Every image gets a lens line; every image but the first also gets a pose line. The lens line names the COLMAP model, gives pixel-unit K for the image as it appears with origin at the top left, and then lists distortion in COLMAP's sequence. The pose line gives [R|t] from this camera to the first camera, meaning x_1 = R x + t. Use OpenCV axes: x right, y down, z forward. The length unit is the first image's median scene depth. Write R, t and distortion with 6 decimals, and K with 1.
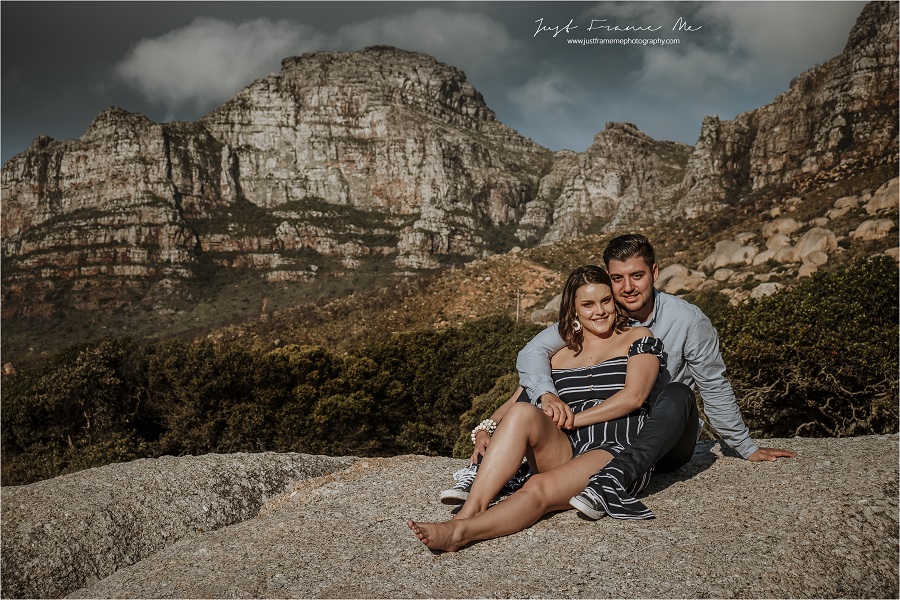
lens RADIAL K [[1789.6, 0, 449.9], [0, 1789.6, 297.5], [0, 0, 1]] dist [0.254880, 0.000000]
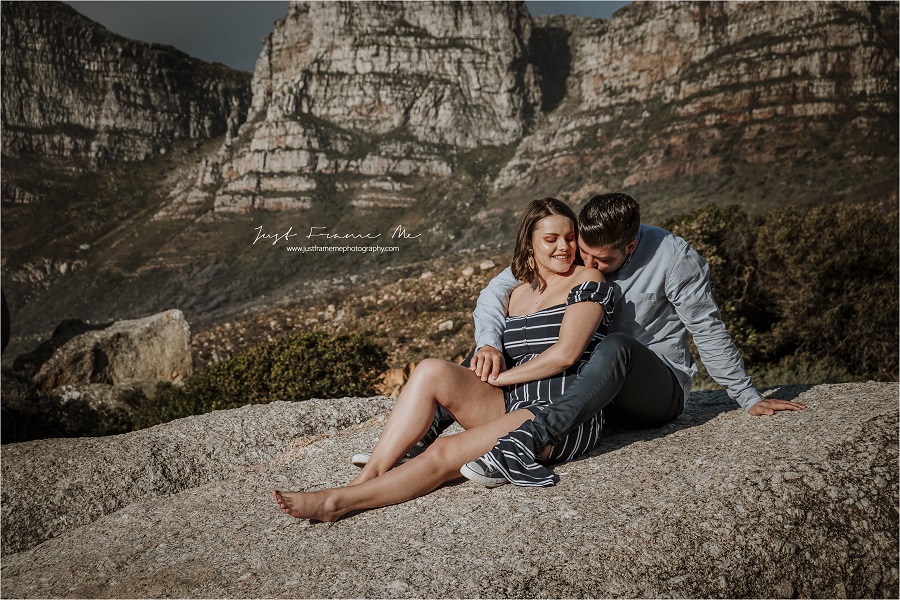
lens RADIAL K [[2333.9, 0, 450.5], [0, 2333.9, 302.5], [0, 0, 1]] dist [0.473022, 0.000000]
pose [[0.915105, -0.025133, -0.402432, 0.132637], [0.056727, 0.996154, 0.066781, -0.012822], [0.399206, -0.083940, 0.913011, -0.024801]]
